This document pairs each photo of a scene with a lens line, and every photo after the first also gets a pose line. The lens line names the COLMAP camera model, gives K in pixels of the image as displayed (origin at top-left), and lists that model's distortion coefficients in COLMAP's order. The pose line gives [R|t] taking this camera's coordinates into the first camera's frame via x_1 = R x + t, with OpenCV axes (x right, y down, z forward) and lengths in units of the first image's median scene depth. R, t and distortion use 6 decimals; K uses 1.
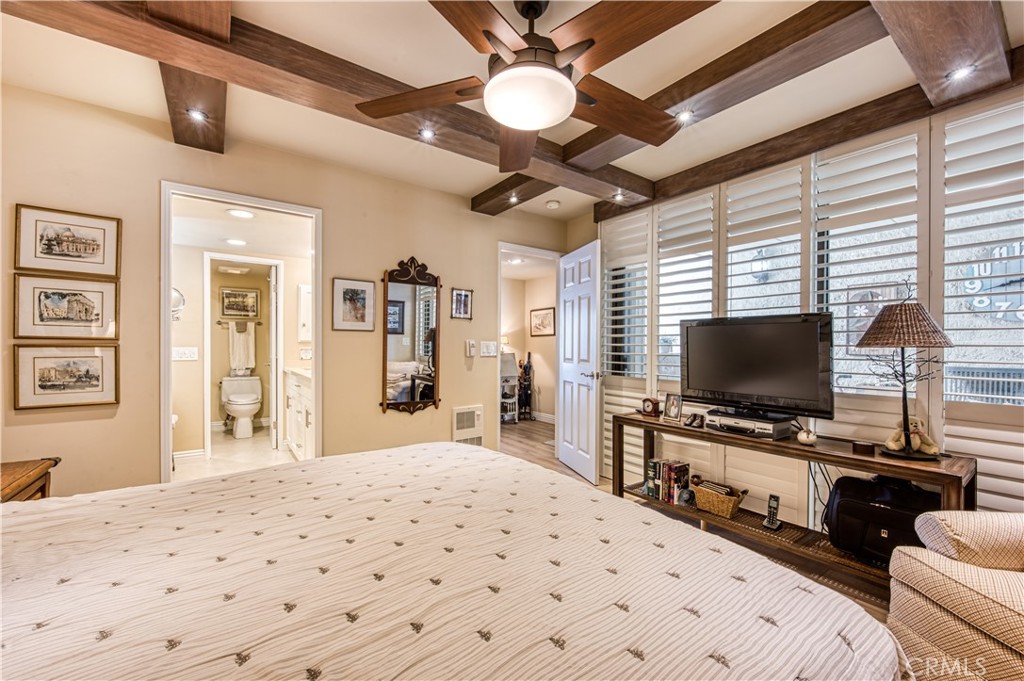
lens RADIAL K [[413.9, 0, 520.7], [0, 413.9, 345.9], [0, 0, 1]] dist [-0.004346, -0.000257]
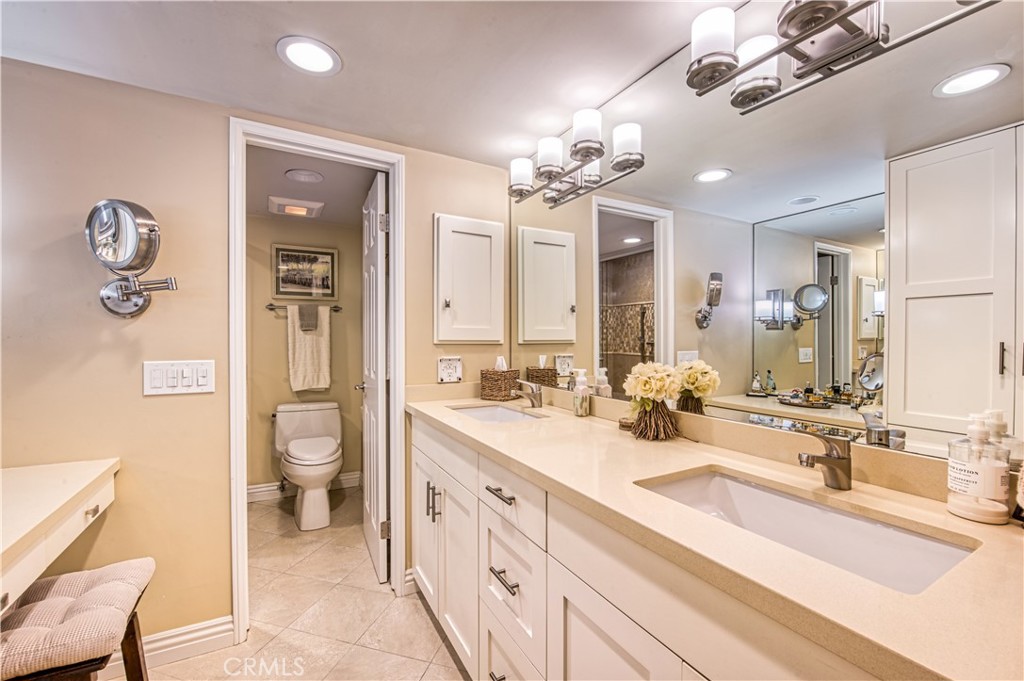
lens RADIAL K [[413.9, 0, 506.4], [0, 413.9, 338.7], [0, 0, 1]] dist [-0.004346, -0.000257]
pose [[0.992178, -0.003070, -0.124793, -0.351427], [0.002563, 0.999988, -0.004230, -0.010569], [0.124804, 0.003877, 0.992174, 0.494245]]
